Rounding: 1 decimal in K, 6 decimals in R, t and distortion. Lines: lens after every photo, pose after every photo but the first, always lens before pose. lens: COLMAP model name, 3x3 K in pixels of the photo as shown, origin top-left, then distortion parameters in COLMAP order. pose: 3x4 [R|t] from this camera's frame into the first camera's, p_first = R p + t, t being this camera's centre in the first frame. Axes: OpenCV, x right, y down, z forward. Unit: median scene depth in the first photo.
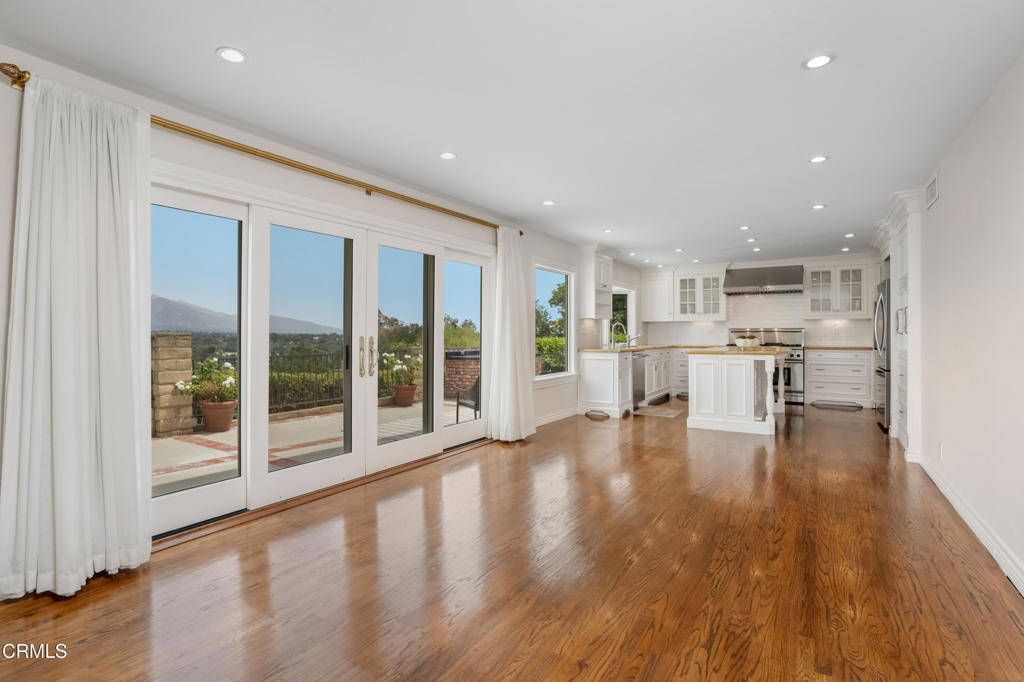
lens RADIAL K [[493.2, 0, 514.7], [0, 493.2, 330.3], [0, 0, 1]] dist [-0.008323, 0.000100]
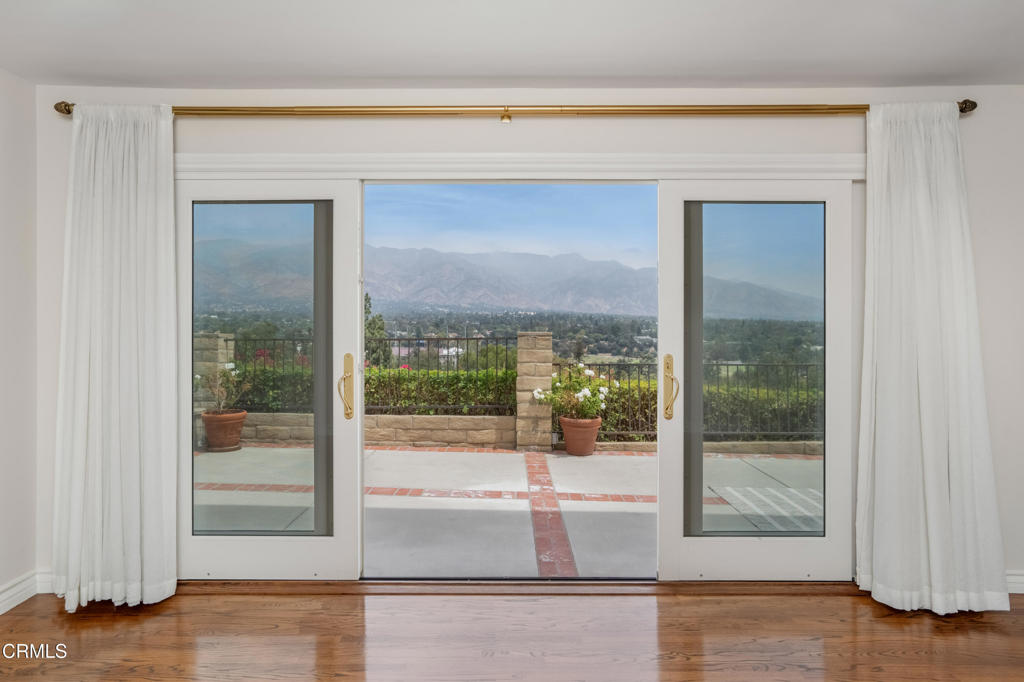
lens RADIAL K [[631.0, 0, 509.8], [0, 631.0, 308.8], [0, 0, 1]] dist [-0.001339, 0.000228]
pose [[0.531000, -0.016673, -0.847208, 0.269984], [0.005311, 0.999852, -0.016348, -0.022073], [0.847355, 0.004182, 0.531010, 0.427812]]
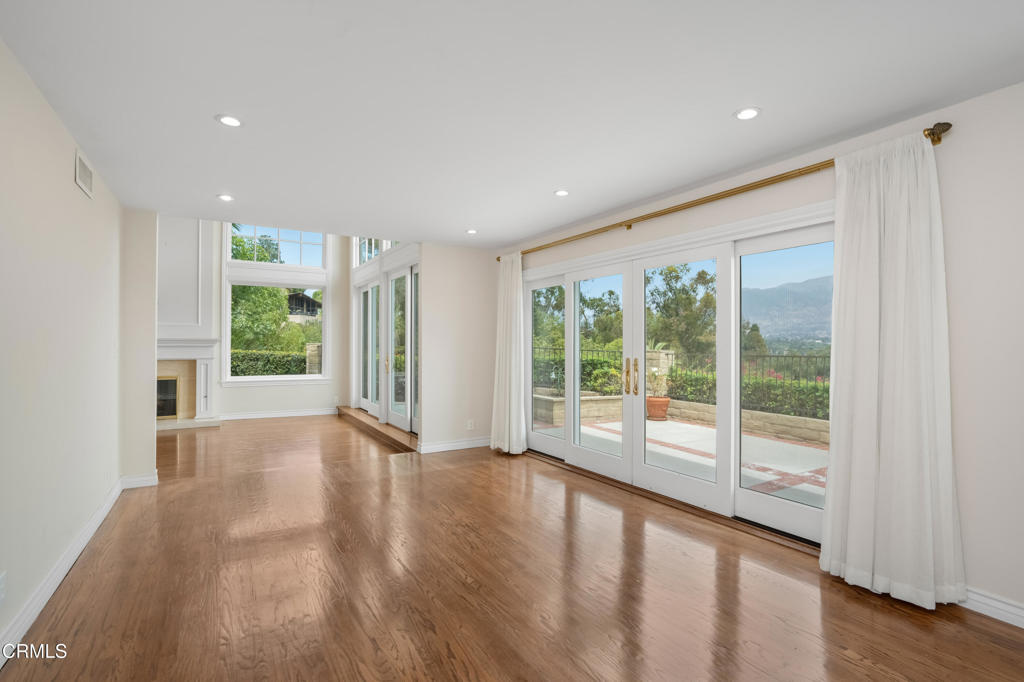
lens RADIAL K [[489.0, 0, 504.2], [0, 489.0, 341.0], [0, 0, 1]] dist [-0.026267, 0.000241]
pose [[-0.454087, -0.007547, -0.890925, 0.582544], [0.003029, 0.999945, -0.010015, -0.011615], [0.890952, -0.007246, -0.454039, 0.909984]]
